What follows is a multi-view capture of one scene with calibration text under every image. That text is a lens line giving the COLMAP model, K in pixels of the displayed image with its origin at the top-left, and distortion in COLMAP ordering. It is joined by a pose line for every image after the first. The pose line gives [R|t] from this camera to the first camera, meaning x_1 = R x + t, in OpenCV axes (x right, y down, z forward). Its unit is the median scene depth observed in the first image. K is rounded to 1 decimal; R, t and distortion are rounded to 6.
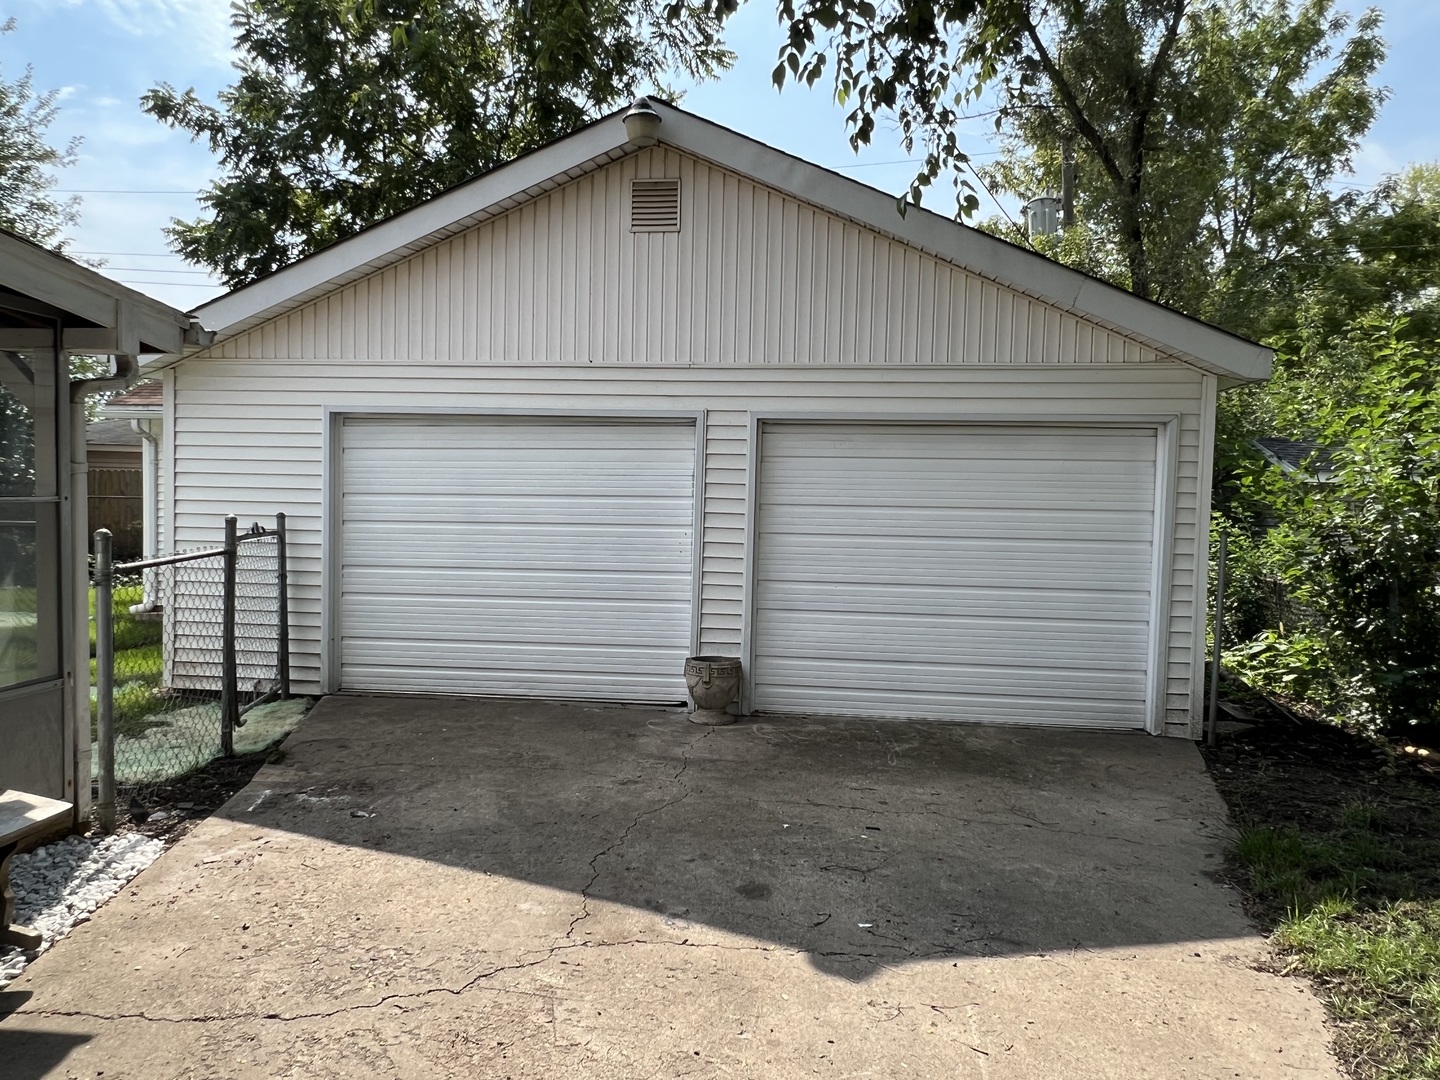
lens RADIAL K [[1002.5, 0, 720.0], [0, 1002.5, 540.0], [0, 0, 1]] dist [-0.026372, 0.001087]
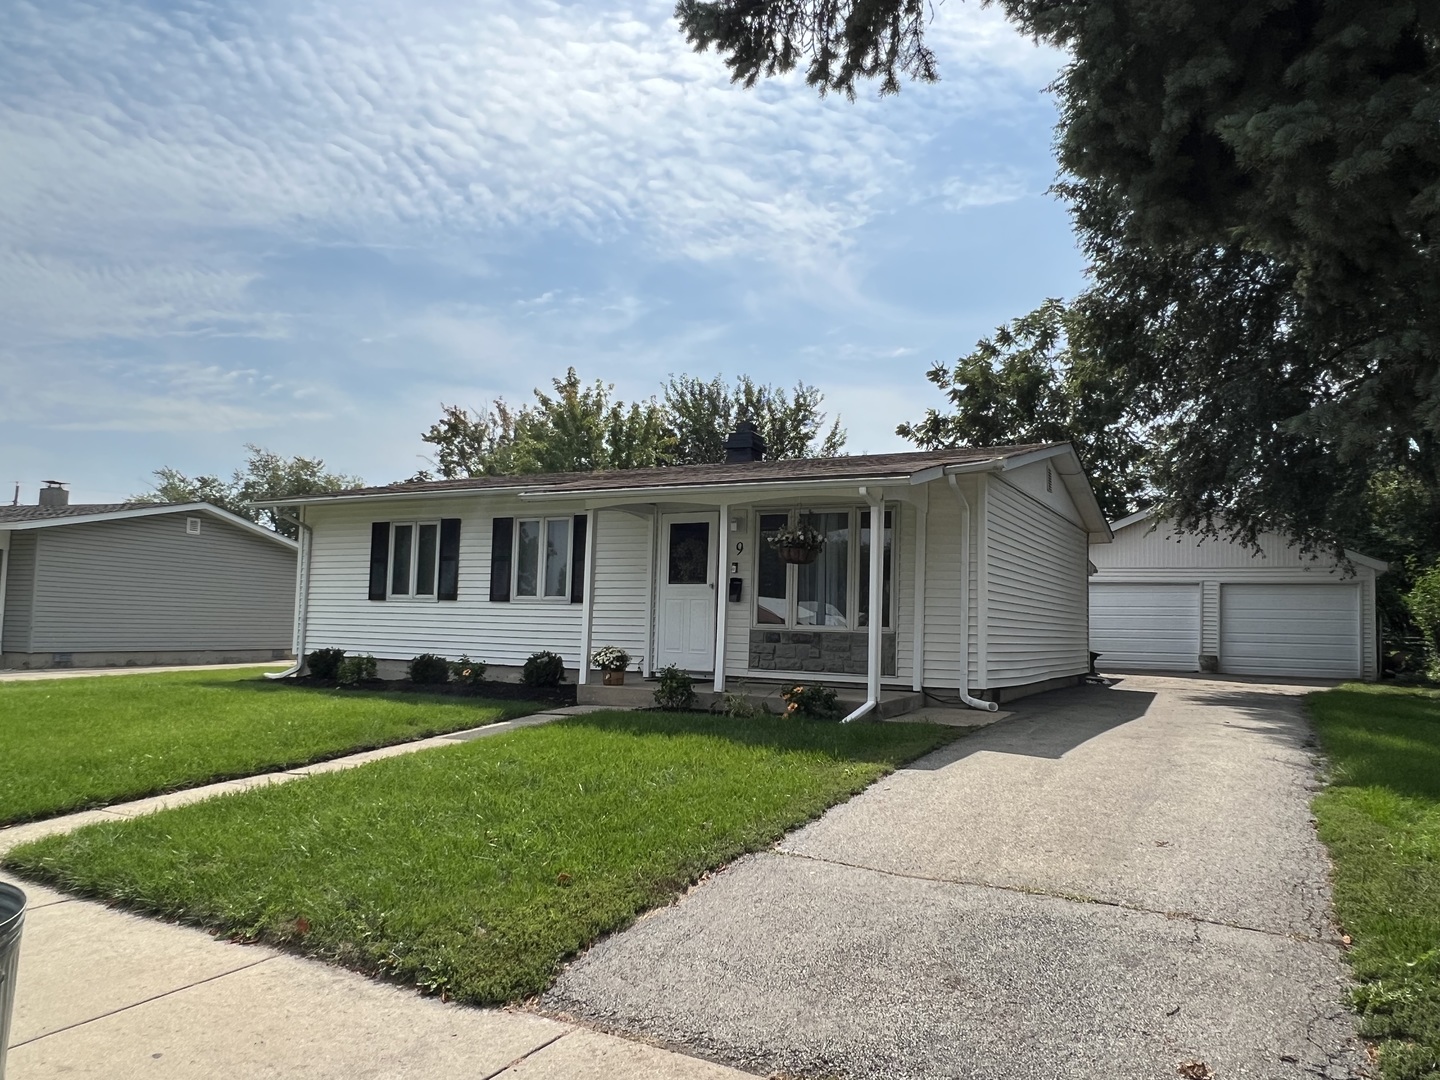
lens RADIAL K [[1002.5, 0, 720.0], [0, 1002.5, 540.0], [0, 0, 1]] dist [-0.026372, 0.001087]
pose [[0.924722, -0.029521, -0.379498, -0.306691], [-0.021278, 0.991420, -0.128969, 0.257560], [0.380049, 0.127335, 0.916160, -3.454886]]
